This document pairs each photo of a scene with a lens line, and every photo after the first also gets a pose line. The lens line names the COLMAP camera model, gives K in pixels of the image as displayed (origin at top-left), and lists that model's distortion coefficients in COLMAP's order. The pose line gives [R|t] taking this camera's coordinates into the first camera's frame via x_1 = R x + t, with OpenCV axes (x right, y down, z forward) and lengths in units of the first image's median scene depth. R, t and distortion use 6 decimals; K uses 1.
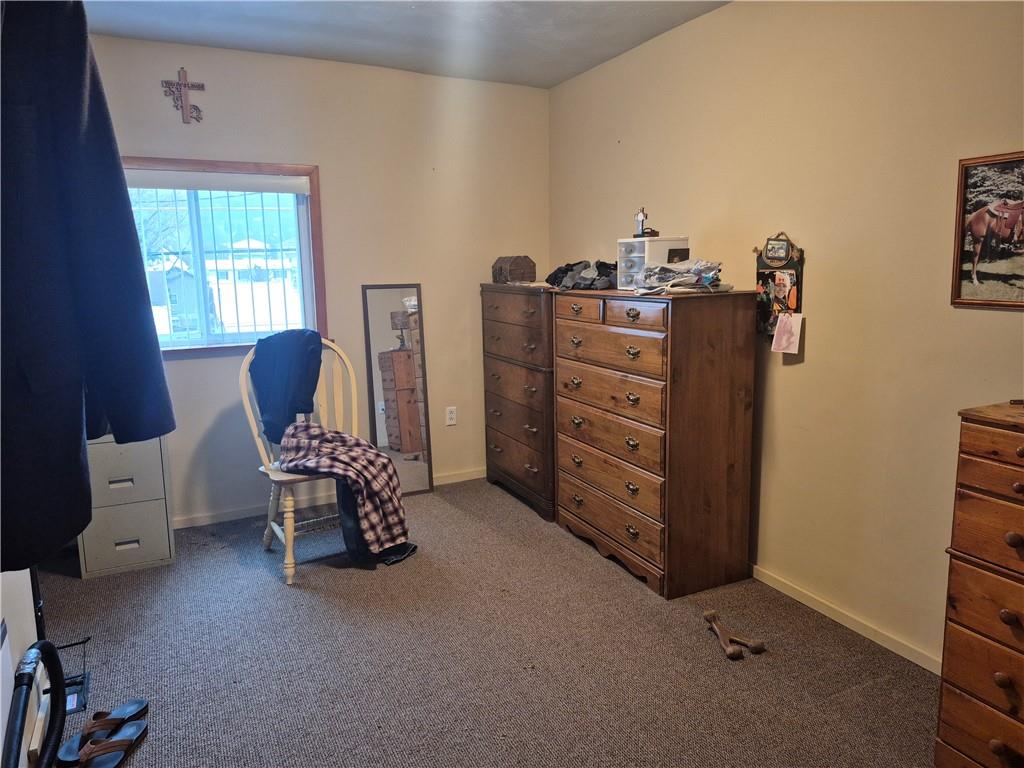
lens RADIAL K [[707.8, 0, 517.2], [0, 707.8, 376.3], [0, 0, 1]] dist [0.021527, -0.025302]
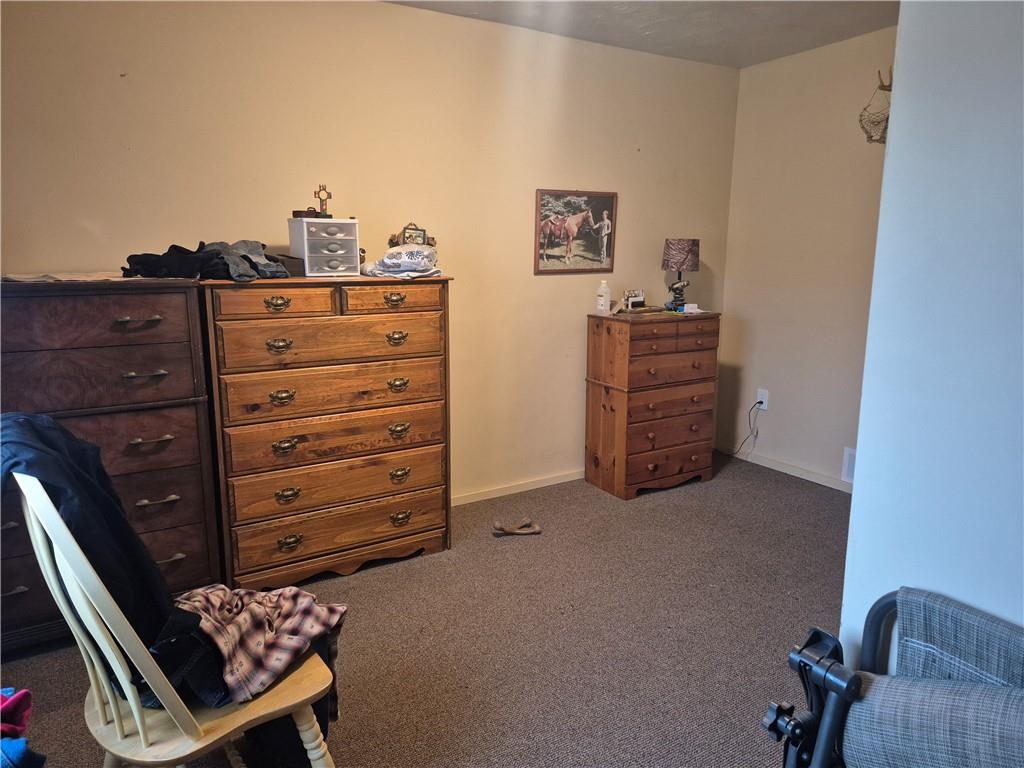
lens RADIAL K [[707.8, 0, 517.4], [0, 707.8, 393.1], [0, 0, 1]] dist [0.021527, -0.025302]
pose [[-0.123407, -0.182060, 0.975513, -0.872387], [0.161313, 0.966272, 0.200742, -0.134992], [-0.979157, 0.182136, -0.089876, 0.978221]]
